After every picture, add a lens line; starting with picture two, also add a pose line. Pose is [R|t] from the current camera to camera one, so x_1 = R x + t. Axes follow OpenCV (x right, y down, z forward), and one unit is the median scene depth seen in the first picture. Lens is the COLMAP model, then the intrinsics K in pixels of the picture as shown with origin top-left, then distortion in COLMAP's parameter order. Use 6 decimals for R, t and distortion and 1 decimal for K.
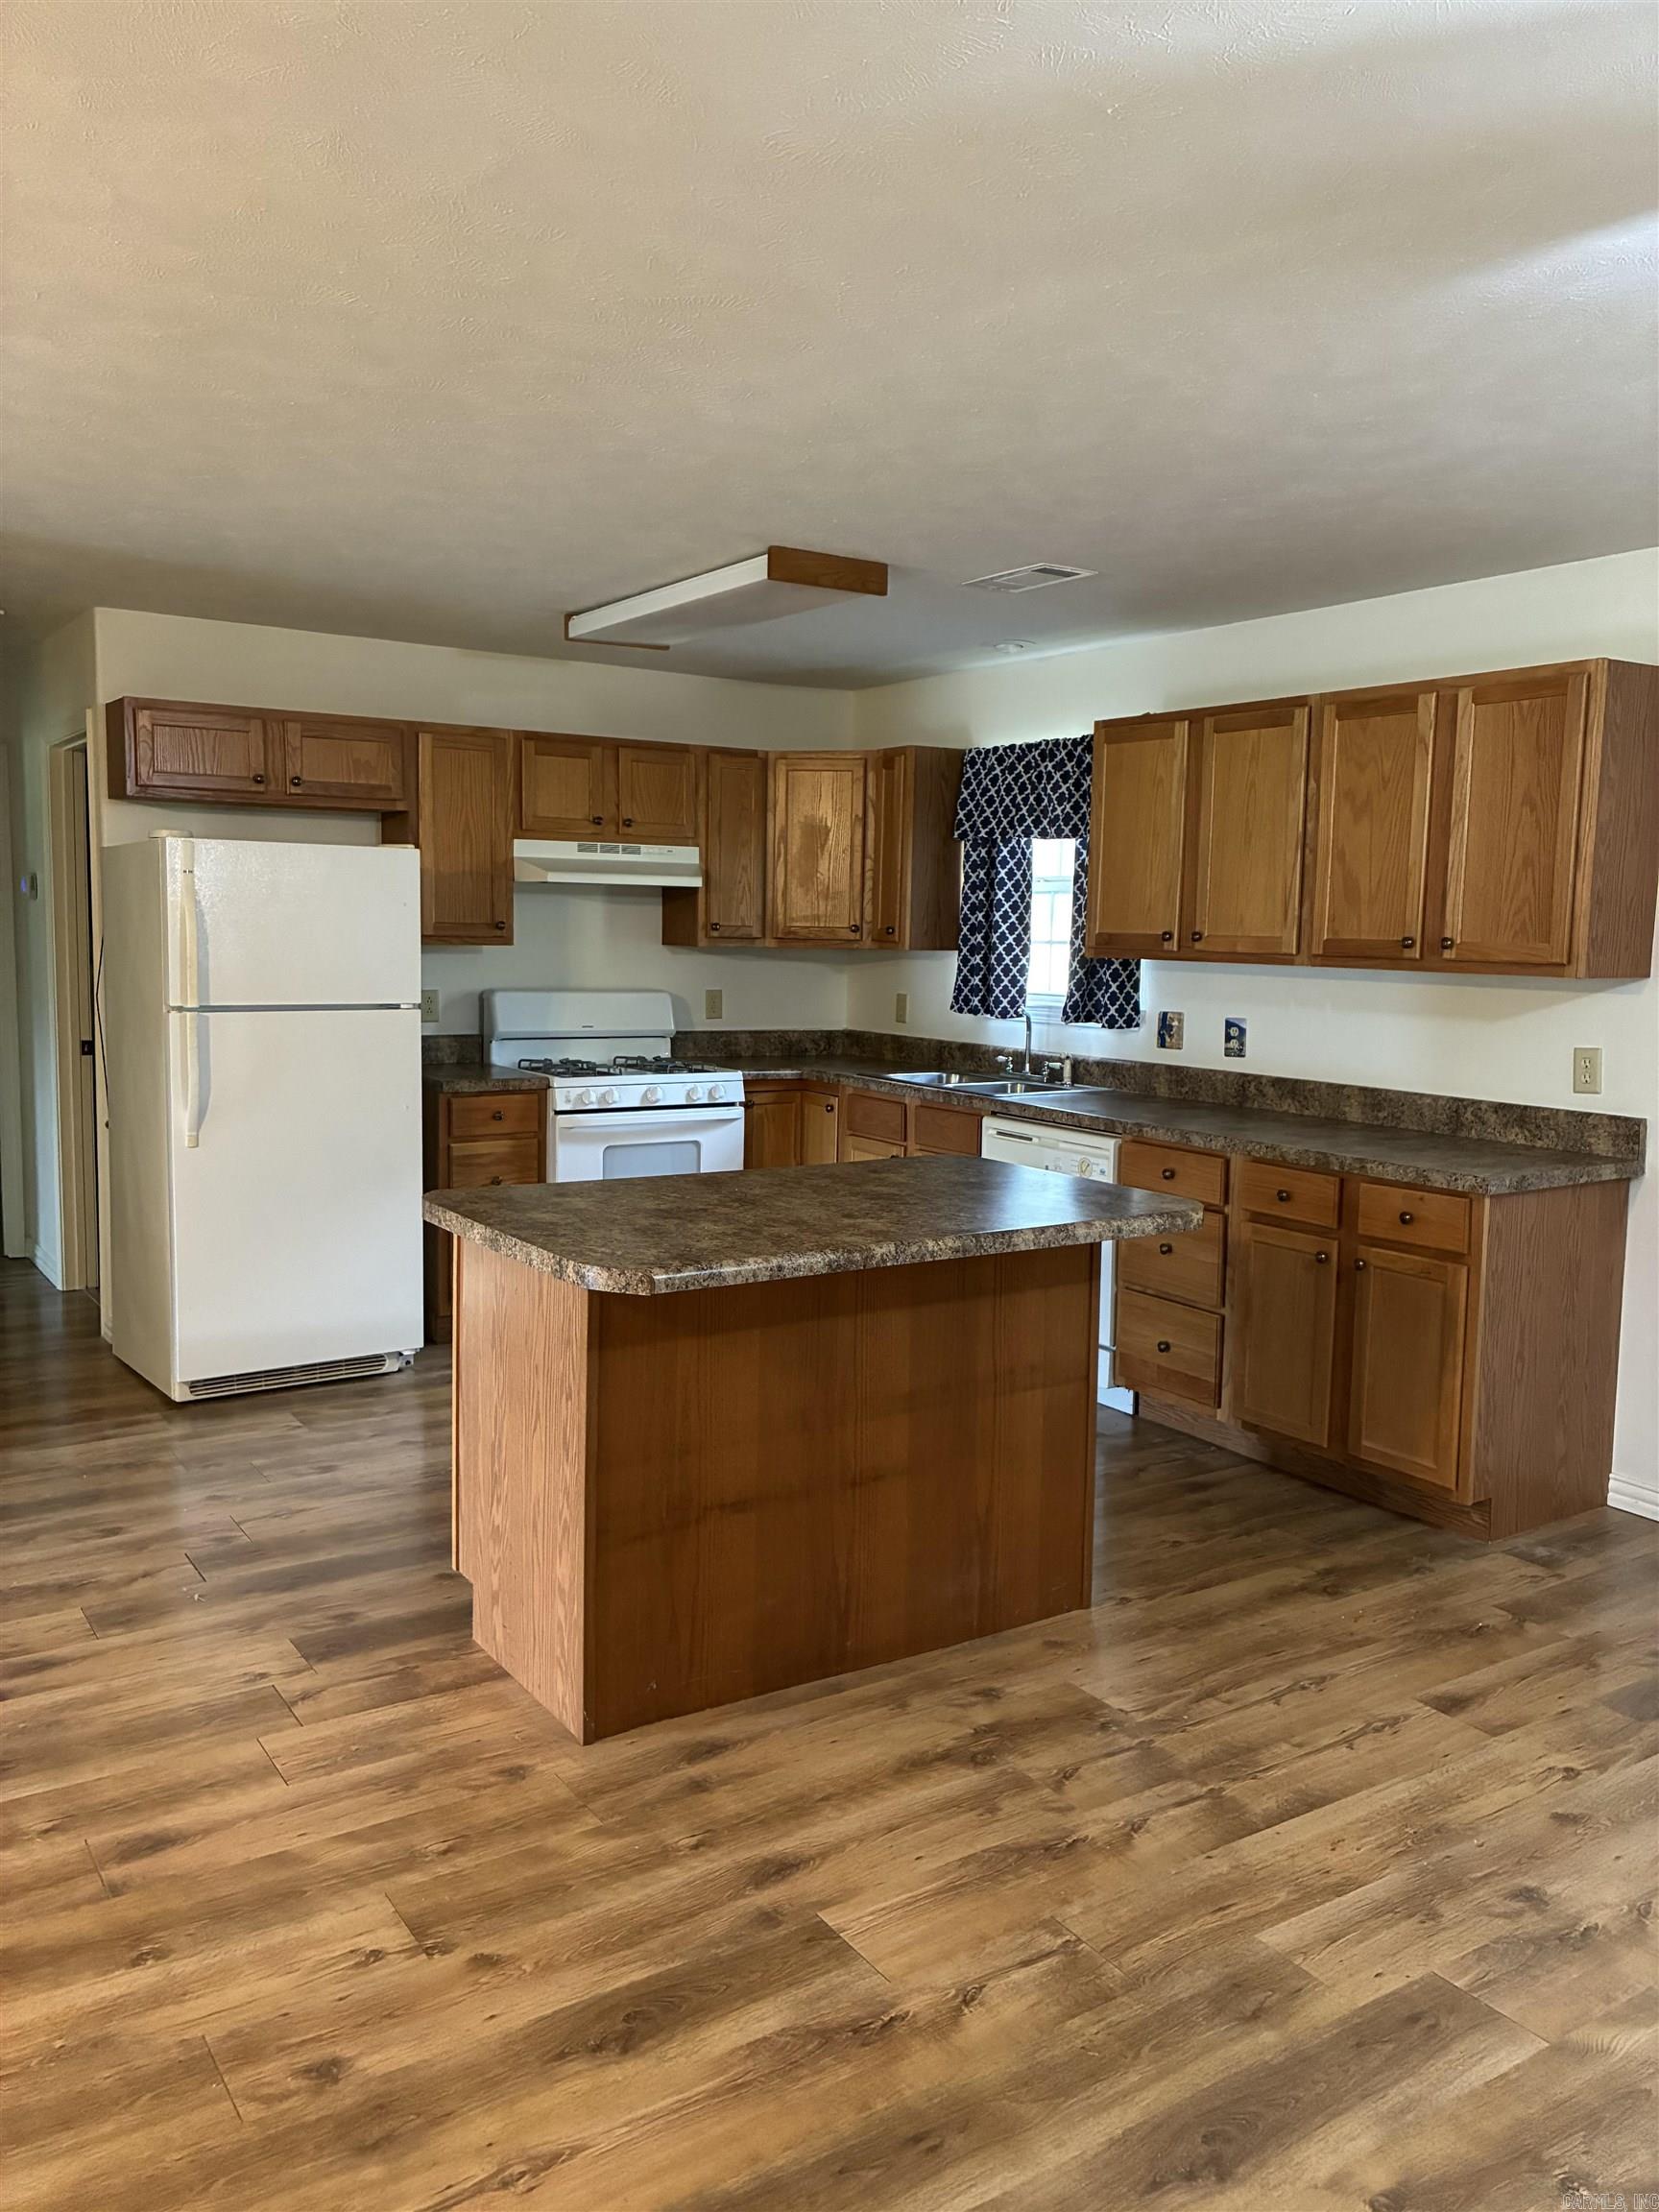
lens RADIAL K [[1685.8, 0, 826.5], [0, 1685.8, 1091.5], [0, 0, 1]] dist [0.048610, -0.041245]
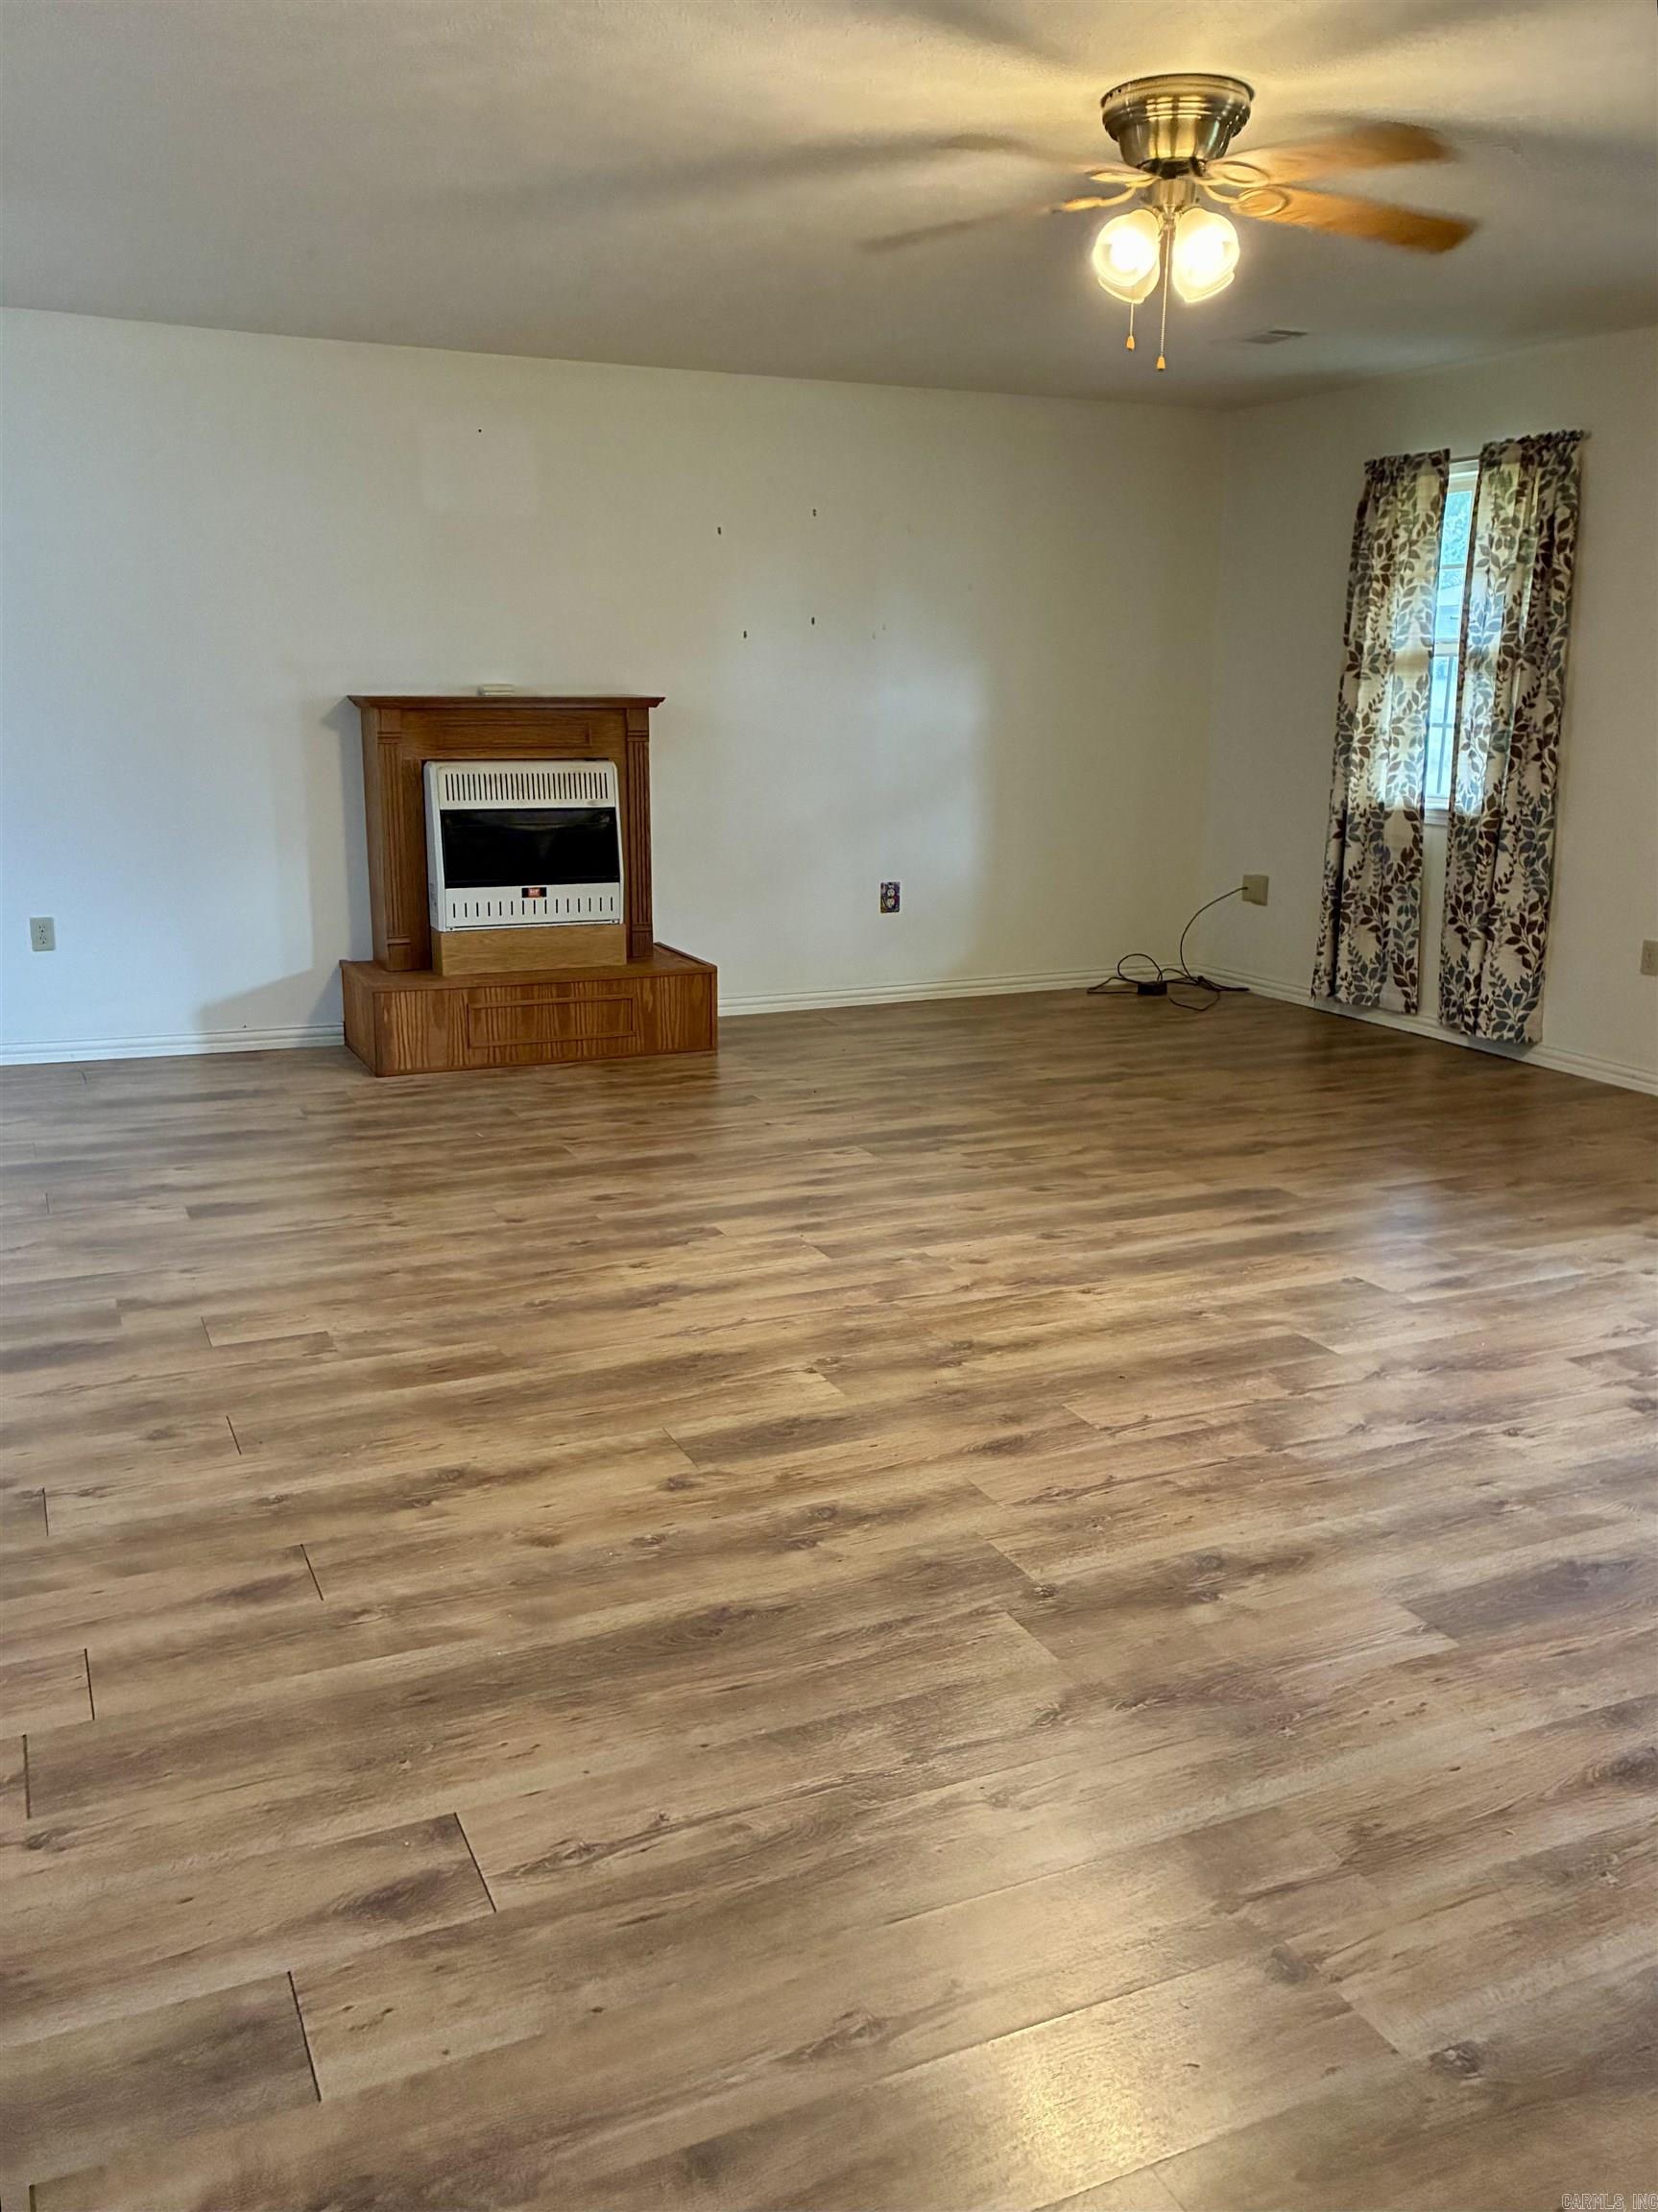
lens RADIAL K [[1829.5, 0, 828.0], [0, 1829.5, 1095.8], [0, 0, 1]] dist [0.050143, -0.051667]
pose [[-0.987203, -0.068324, 0.144089, -0.616279], [-0.019336, 0.948184, 0.317133, -0.103061], [-0.158291, 0.310289, -0.937371, 1.342092]]
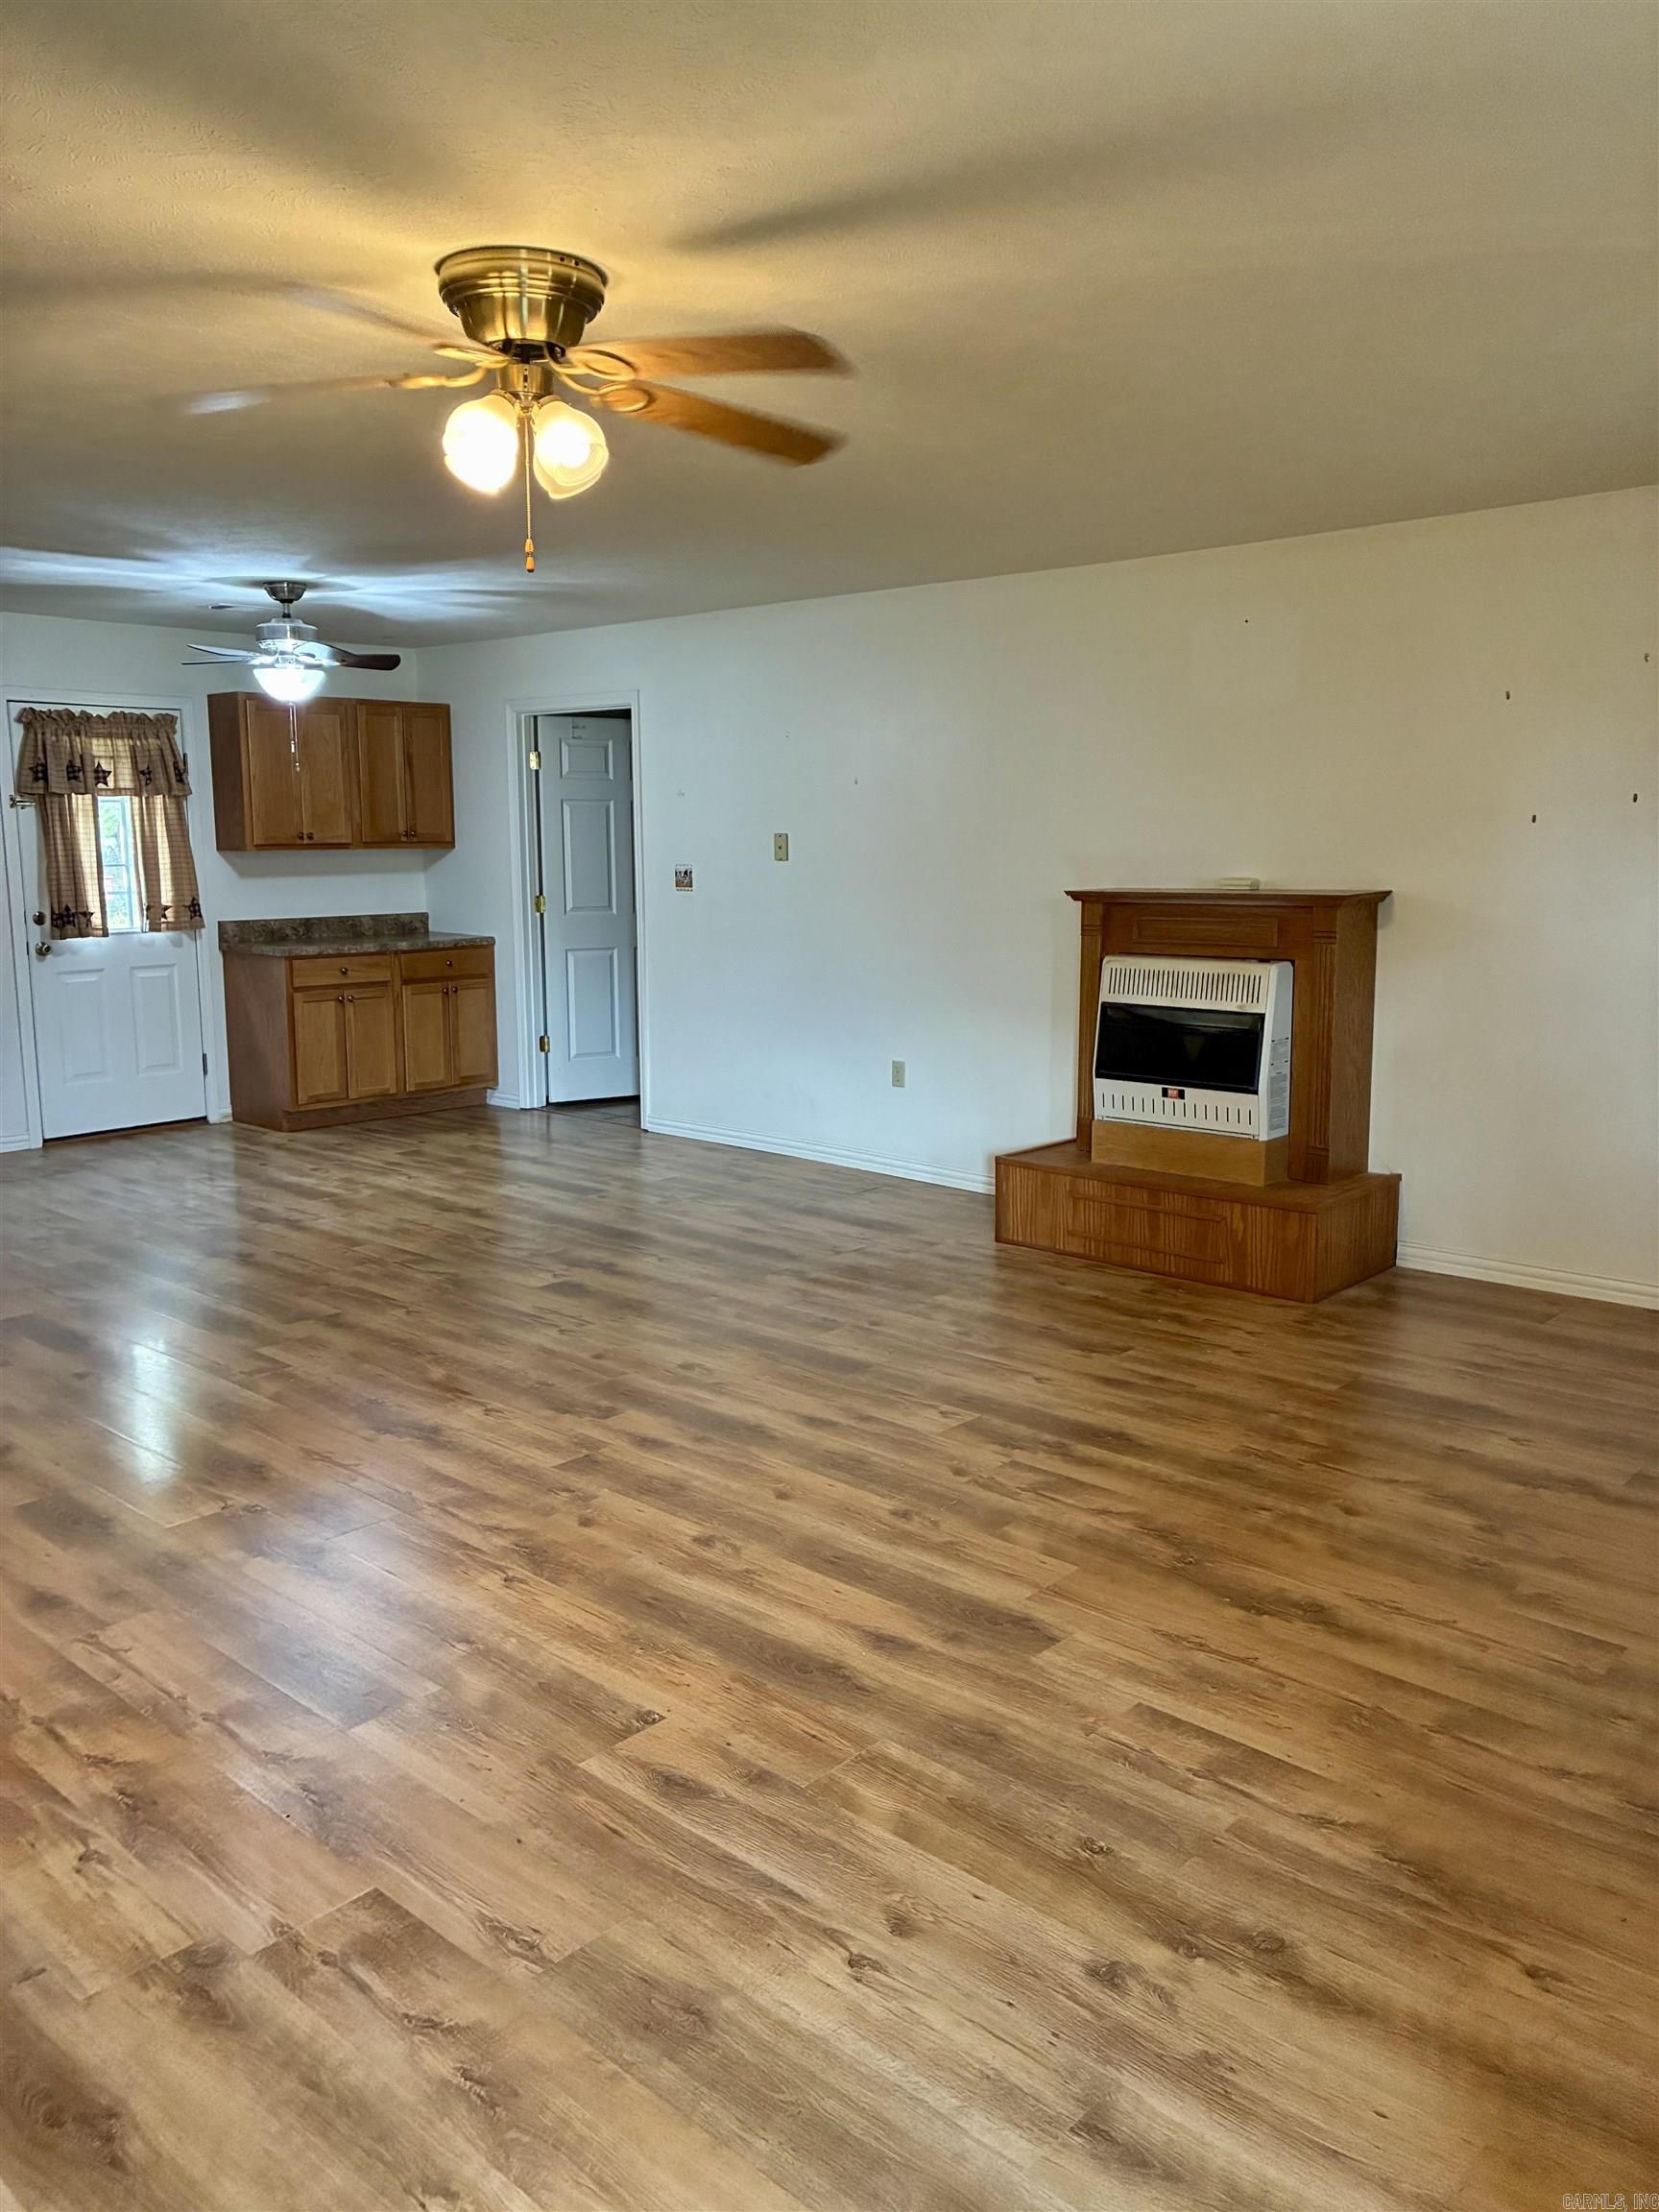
lens RADIAL K [[1685.8, 0, 799.6], [0, 1685.8, 1078.4], [0, 0, 1]] dist [0.048610, -0.041245]
pose [[-0.221311, -0.166548, 0.960876, -1.501777], [0.098438, 0.976461, 0.191922, -0.069278], [-0.970222, 0.137061, -0.199707, 0.298997]]
